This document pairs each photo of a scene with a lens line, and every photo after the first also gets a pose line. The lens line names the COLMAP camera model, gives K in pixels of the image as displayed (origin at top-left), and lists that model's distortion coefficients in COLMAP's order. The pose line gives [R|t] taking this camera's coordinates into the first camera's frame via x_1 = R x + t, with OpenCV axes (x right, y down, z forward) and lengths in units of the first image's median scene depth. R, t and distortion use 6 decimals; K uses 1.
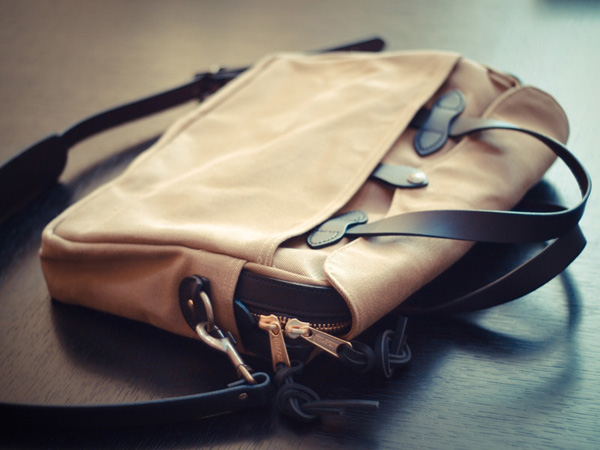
lens RADIAL K [[701.0, 0, 300.0], [0, 701.0, 225.0], [0, 0, 1]] dist [-0.129417, -0.003664]
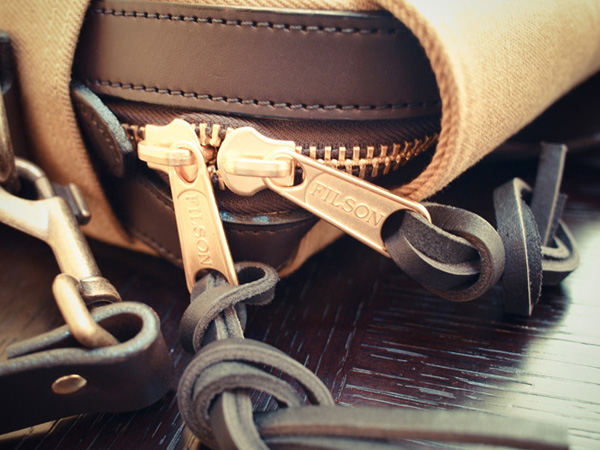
lens RADIAL K [[701.0, 0, 300.0], [0, 701.0, 225.0], [0, 0, 1]] dist [-0.129417, -0.003664]
pose [[0.999953, -0.003102, 0.009221, 0.012667], [0.001836, 0.990955, 0.134184, 0.134264], [-0.009554, -0.134161, 0.990914, 0.686010]]
